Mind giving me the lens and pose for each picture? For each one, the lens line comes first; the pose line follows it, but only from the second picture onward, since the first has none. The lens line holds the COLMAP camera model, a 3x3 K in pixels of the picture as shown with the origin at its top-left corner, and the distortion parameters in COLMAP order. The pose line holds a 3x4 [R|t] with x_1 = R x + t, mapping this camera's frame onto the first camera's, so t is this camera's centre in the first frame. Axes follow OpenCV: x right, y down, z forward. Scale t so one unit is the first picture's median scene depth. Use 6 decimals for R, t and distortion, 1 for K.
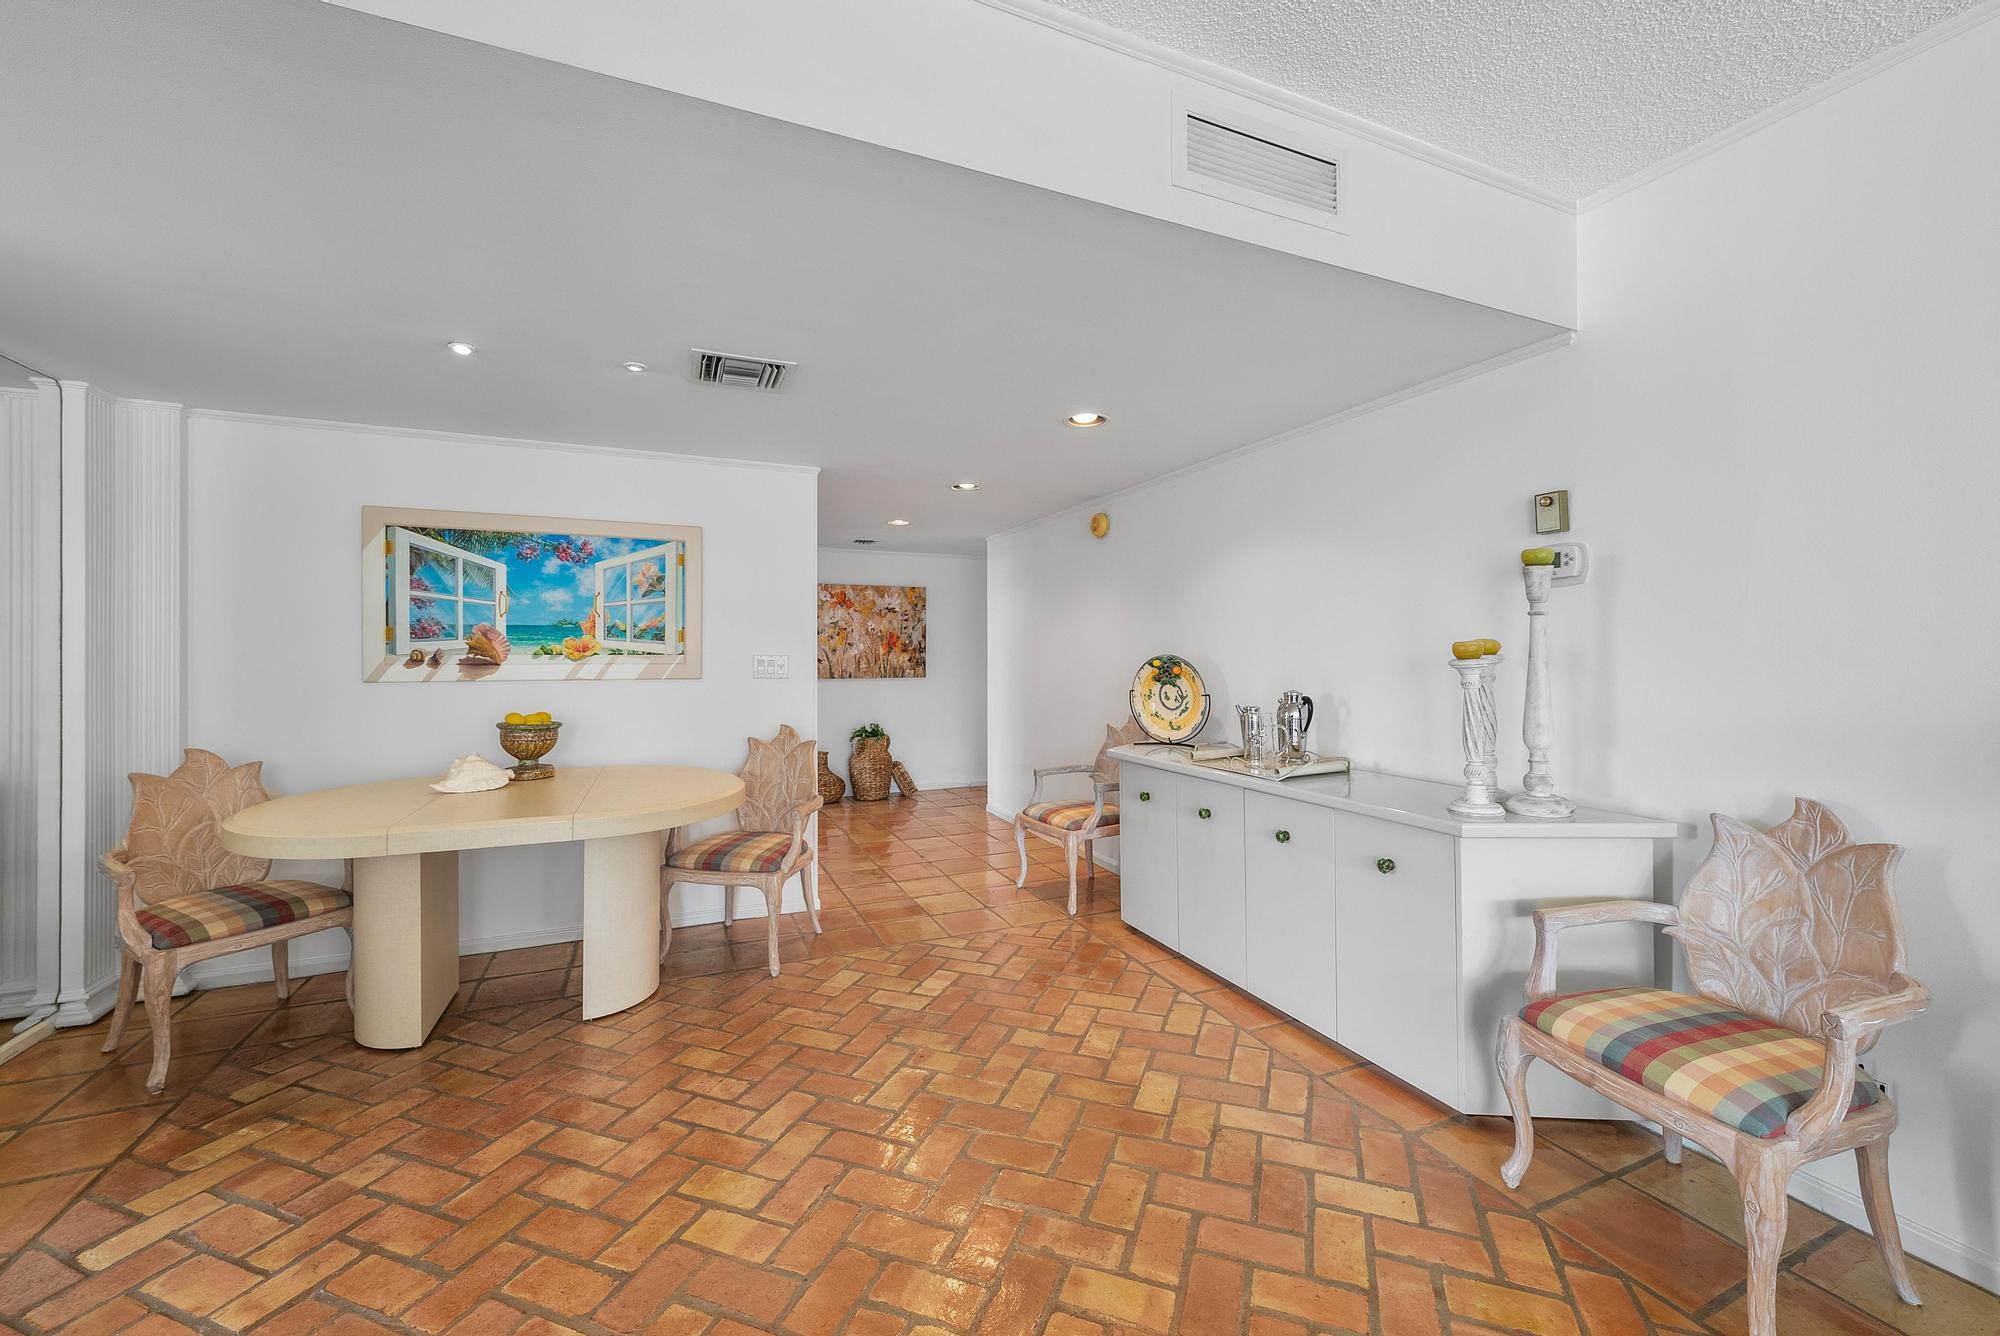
lens RADIAL K [[787.3, 0, 1006.6], [0, 787.3, 647.9], [0, 0, 1]] dist [-0.003012, 0.000064]
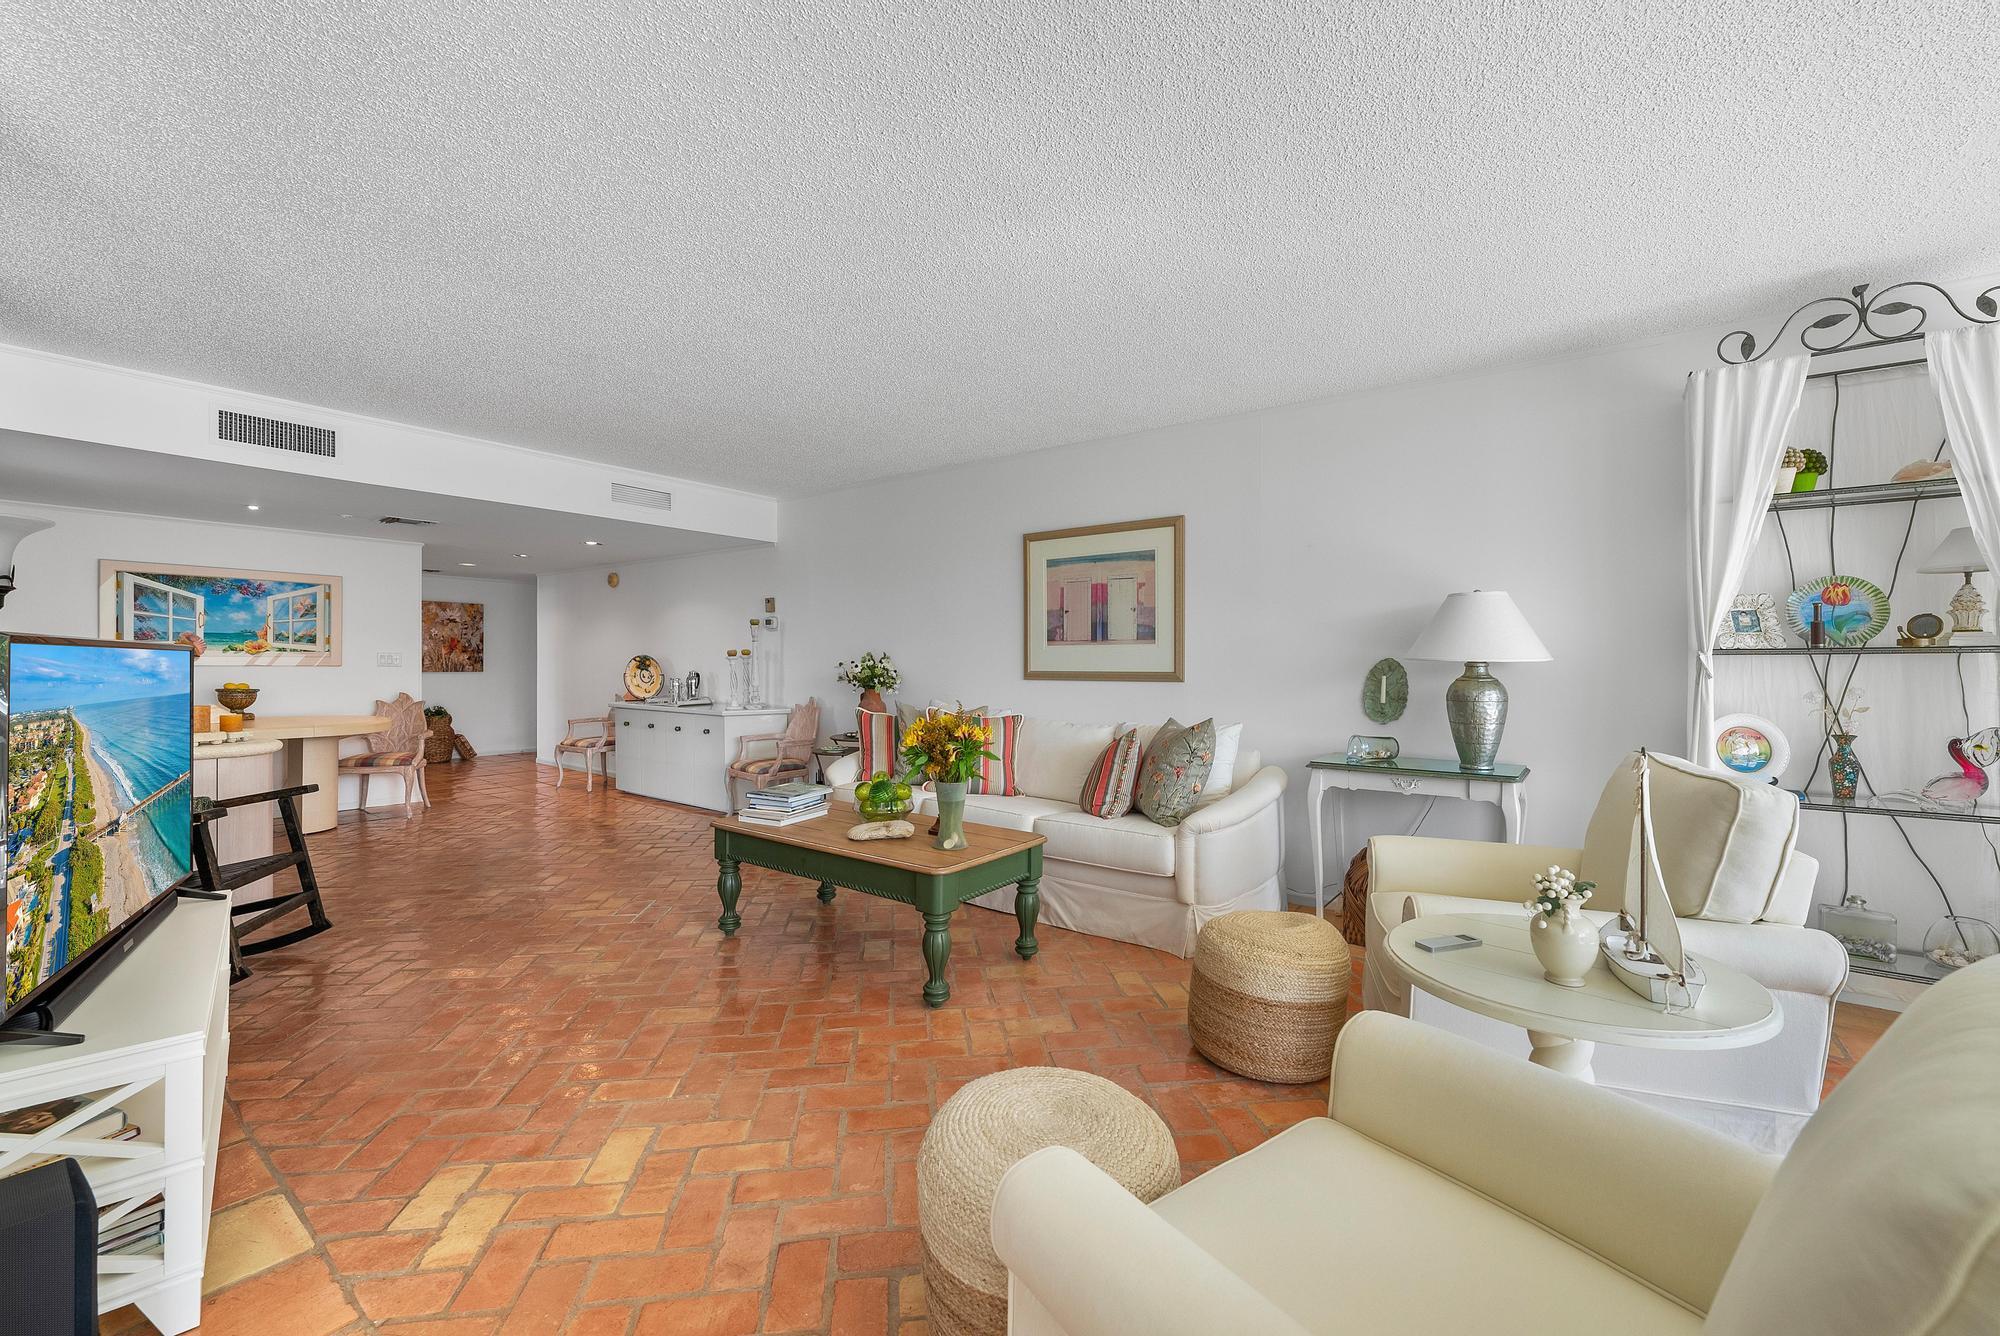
lens RADIAL K [[787.3, 0, 1005.4], [0, 787.3, 665.0], [0, 0, 1]] dist [-0.003012, 0.000064]
pose [[0.870659, 0.004762, 0.491864, 0.025992], [-0.012100, 0.999858, 0.011739, -0.000377], [-0.491738, -0.016172, 0.870593, -1.243342]]
